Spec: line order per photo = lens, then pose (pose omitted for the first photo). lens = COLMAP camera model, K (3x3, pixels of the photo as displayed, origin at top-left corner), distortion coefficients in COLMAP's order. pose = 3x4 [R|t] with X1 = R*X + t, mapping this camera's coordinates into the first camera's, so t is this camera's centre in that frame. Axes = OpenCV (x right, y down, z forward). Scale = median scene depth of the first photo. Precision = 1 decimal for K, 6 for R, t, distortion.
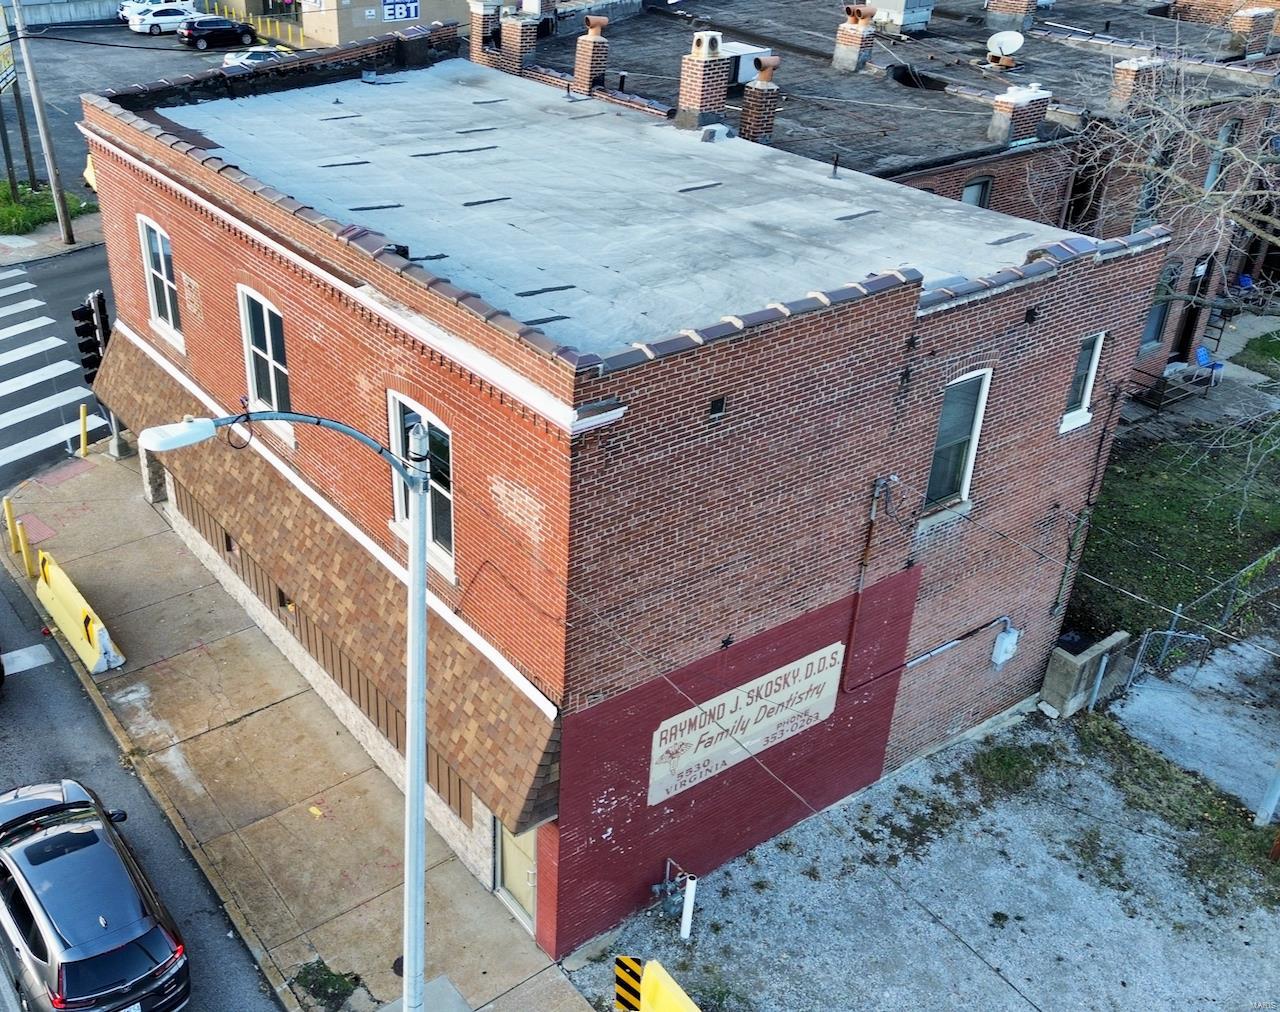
lens RADIAL K [[1223.4, 0, 634.4], [0, 1223.4, 501.5], [0, 0, 1]] dist [0.039592, 0.000000]
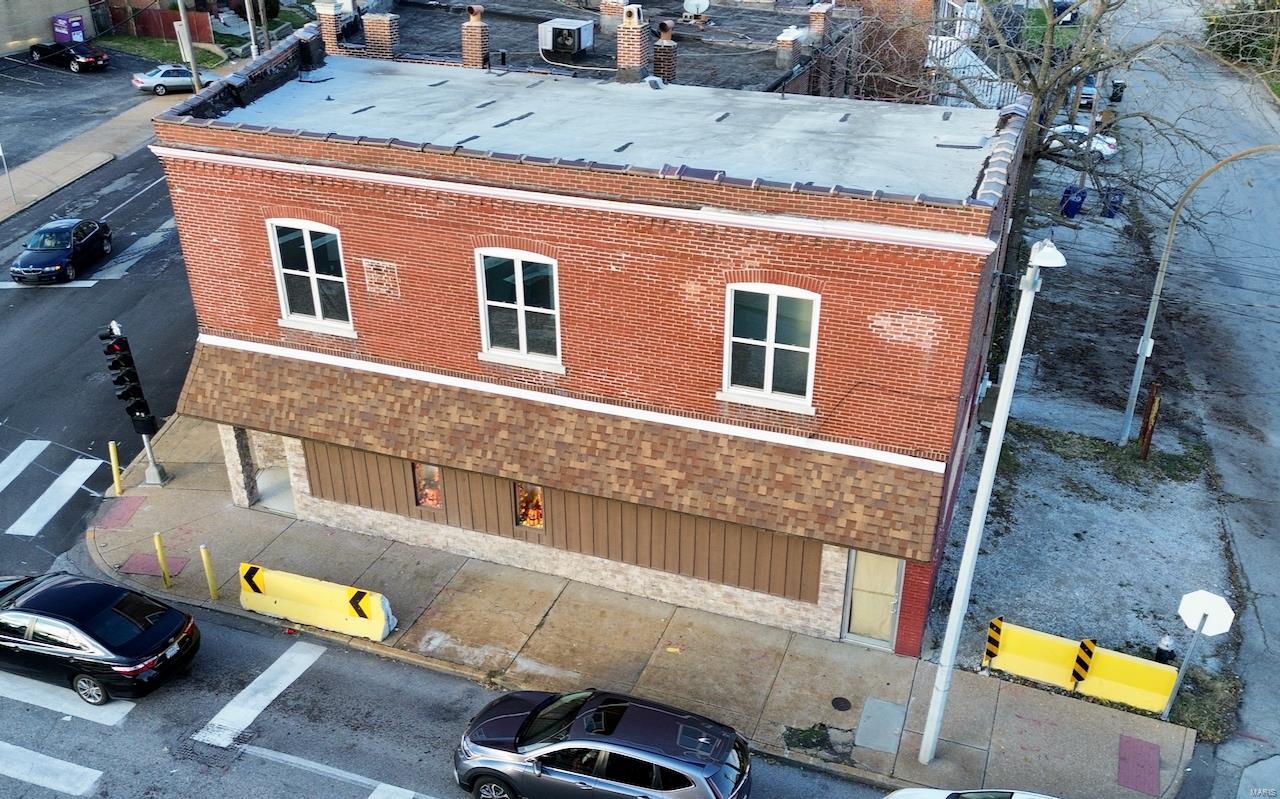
lens RADIAL K [[1056.9, 0, 652.6], [0, 1056.9, 443.2], [0, 0, 1]] dist [0.042041, -0.006817]
pose [[0.820051, -0.285983, 0.495711, -0.647857], [0.281263, 0.955760, 0.086100, -0.037858], [-0.498405, 0.068819, 0.864209, 0.069568]]
